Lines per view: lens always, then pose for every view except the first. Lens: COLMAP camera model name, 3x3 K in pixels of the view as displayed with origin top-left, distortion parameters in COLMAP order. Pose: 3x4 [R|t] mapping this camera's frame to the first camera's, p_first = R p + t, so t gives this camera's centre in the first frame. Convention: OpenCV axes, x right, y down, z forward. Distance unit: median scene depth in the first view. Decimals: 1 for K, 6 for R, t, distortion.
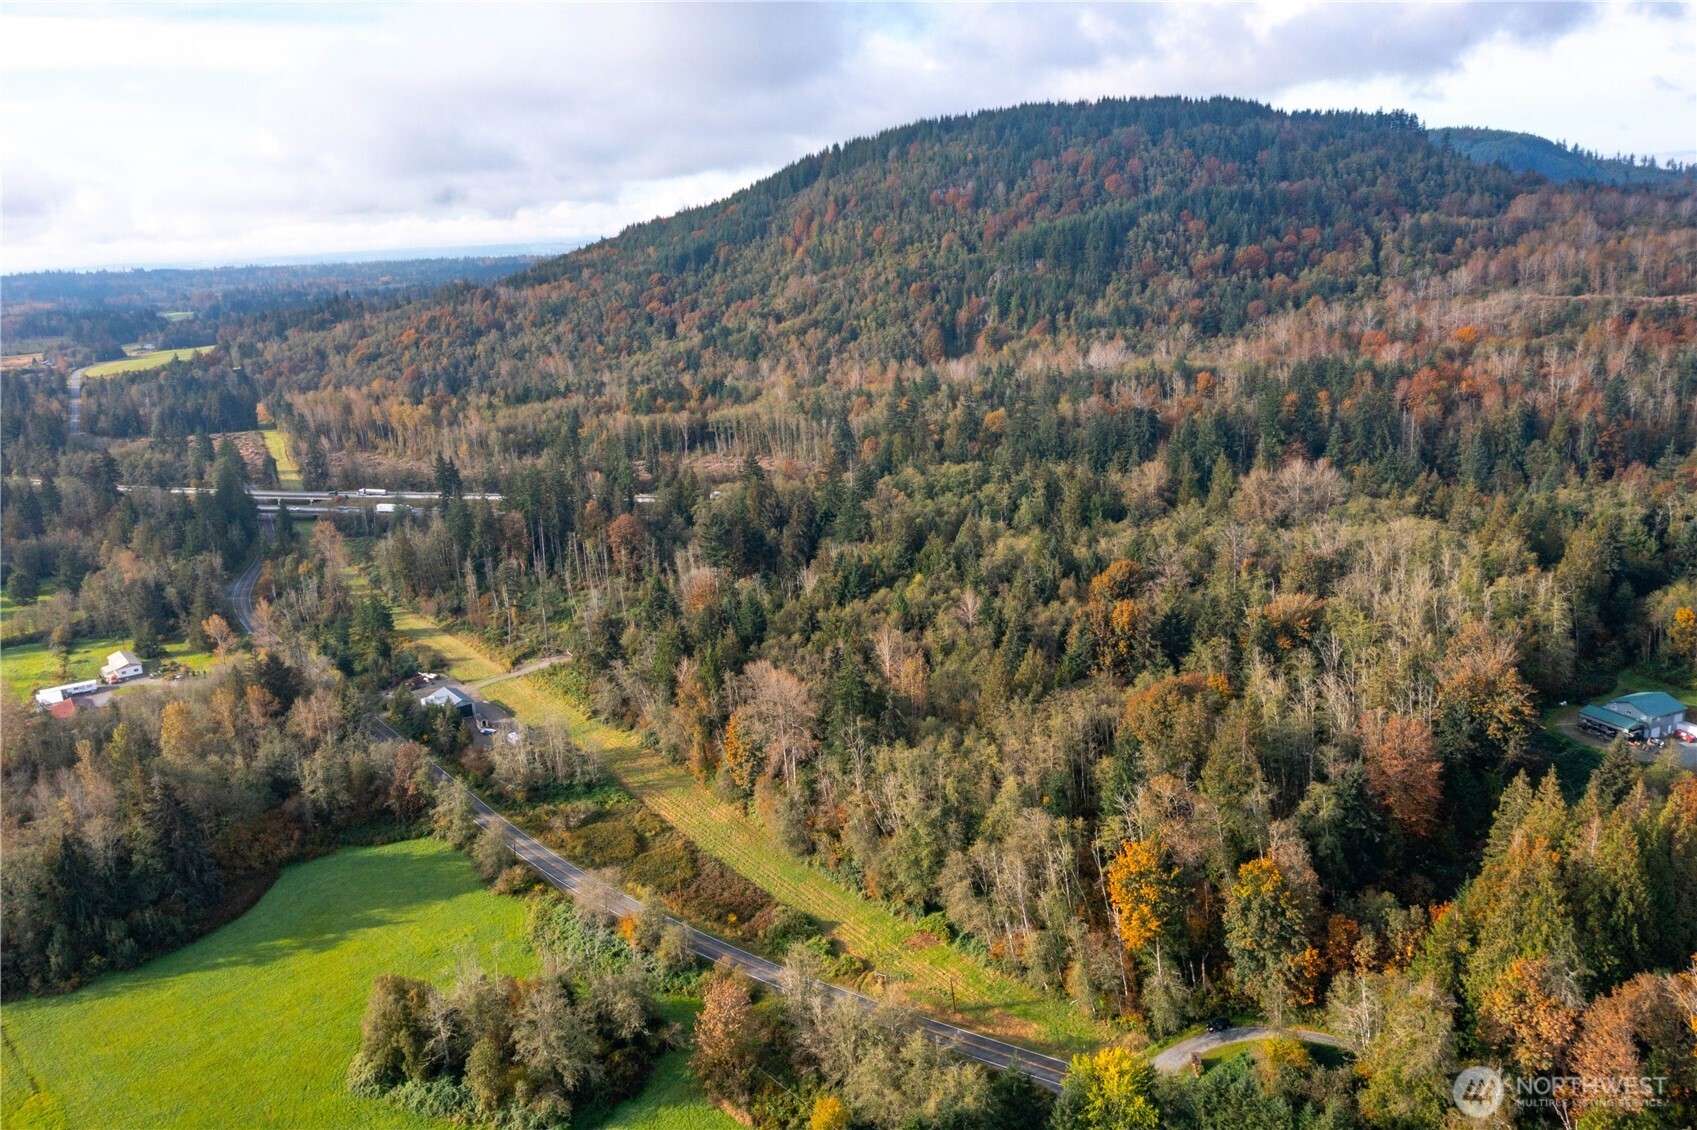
lens RADIAL K [[1366.5, 0, 844.5], [0, 1366.5, 573.3], [0, 0, 1]] dist [-0.017444, 0.012463]
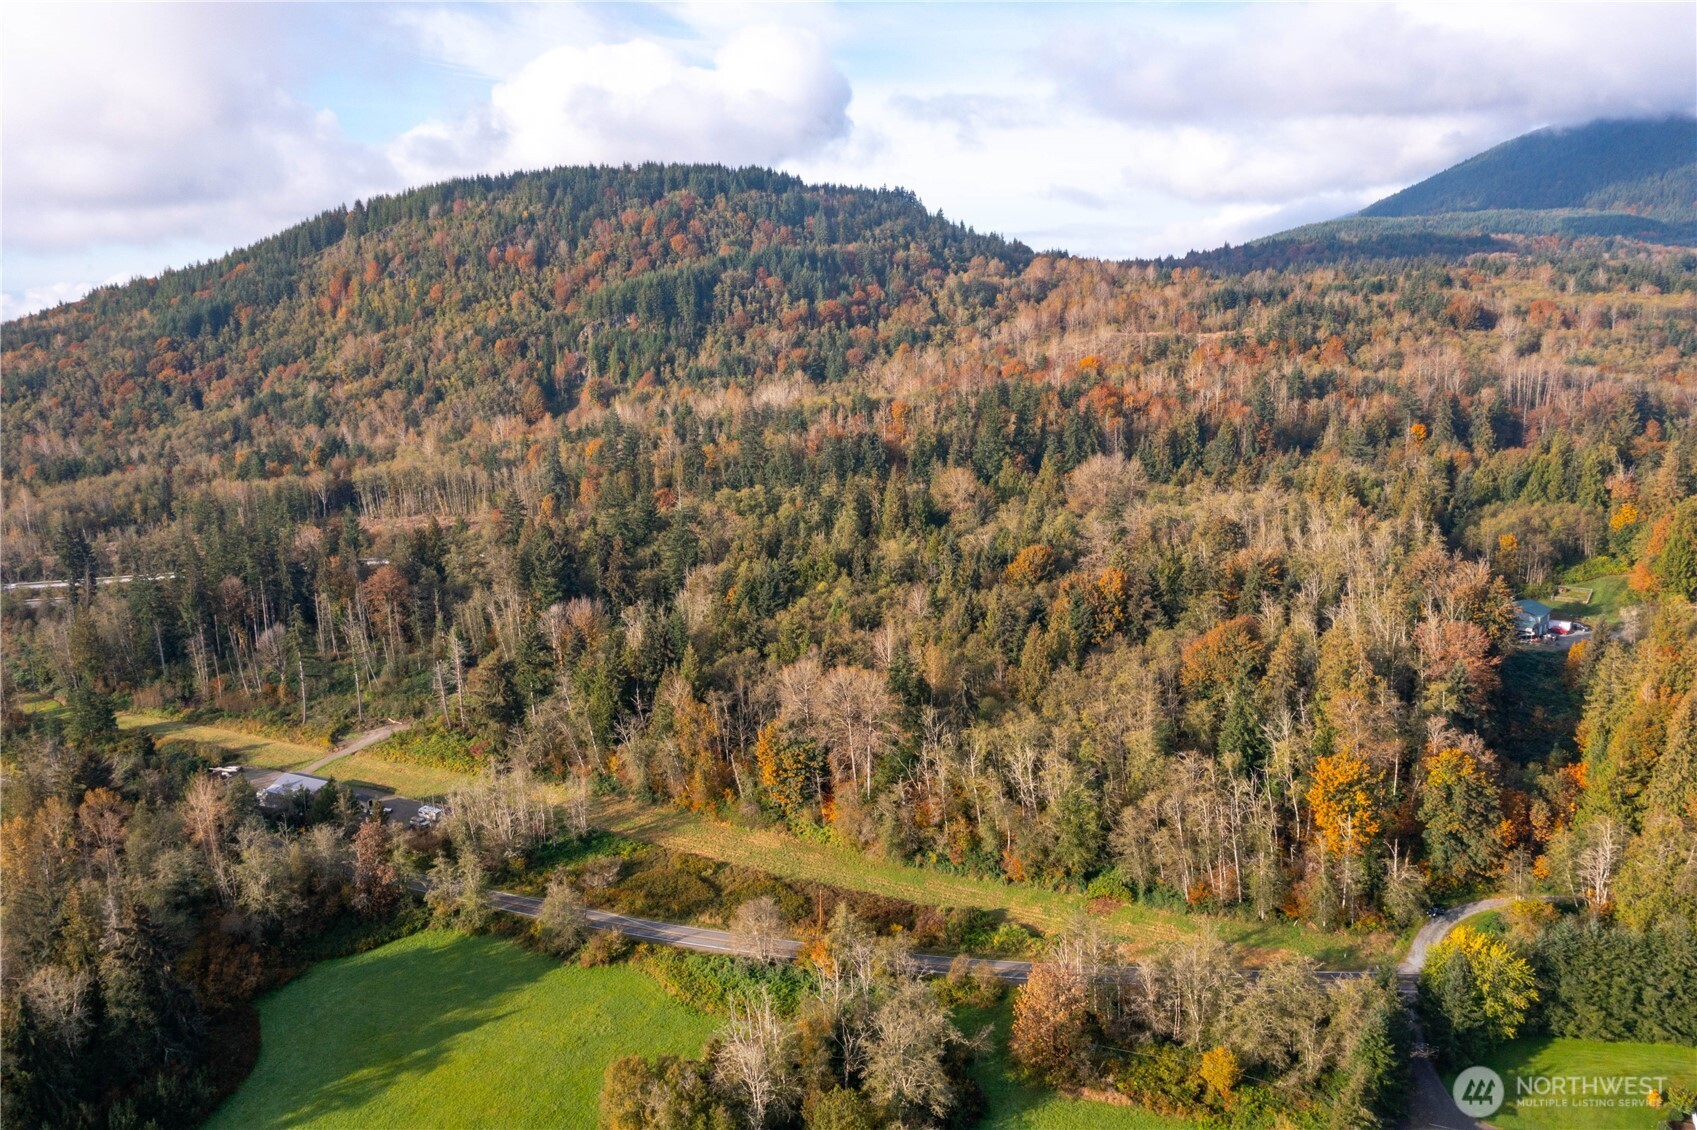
lens RADIAL K [[1366.5, 0, 859.5], [0, 1366.5, 563.3], [0, 0, 1]] dist [-0.017444, 0.012463]
pose [[0.899231, -0.076707, 0.430696, -0.143987], [0.108498, 0.992853, -0.049701, 0.016415], [-0.423806, 0.091422, 0.901127, 0.051382]]
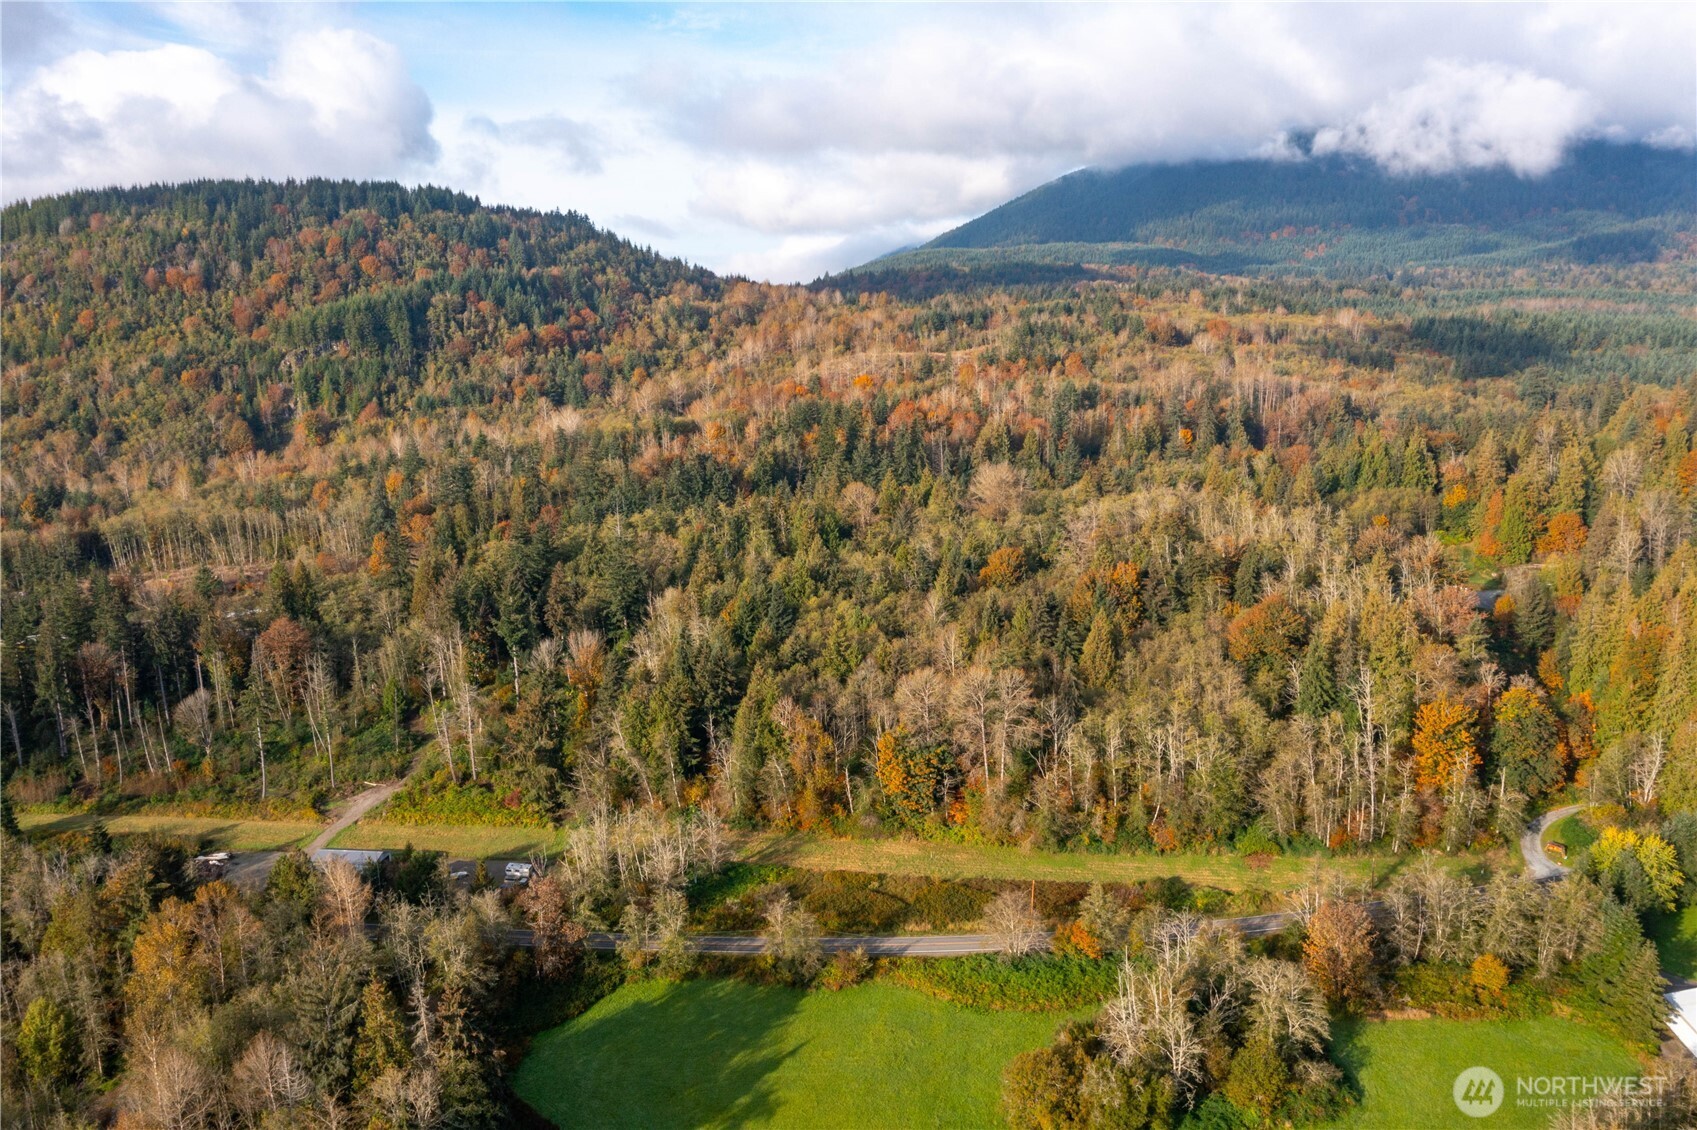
lens RADIAL K [[1366.5, 0, 871.8], [0, 1366.5, 570.3], [0, 0, 1]] dist [-0.017444, 0.012463]
pose [[0.707414, -0.121902, 0.696208, -0.250768], [0.185712, 0.982463, -0.016677, 0.002477], [-0.681965, 0.141092, 0.717646, 0.119116]]
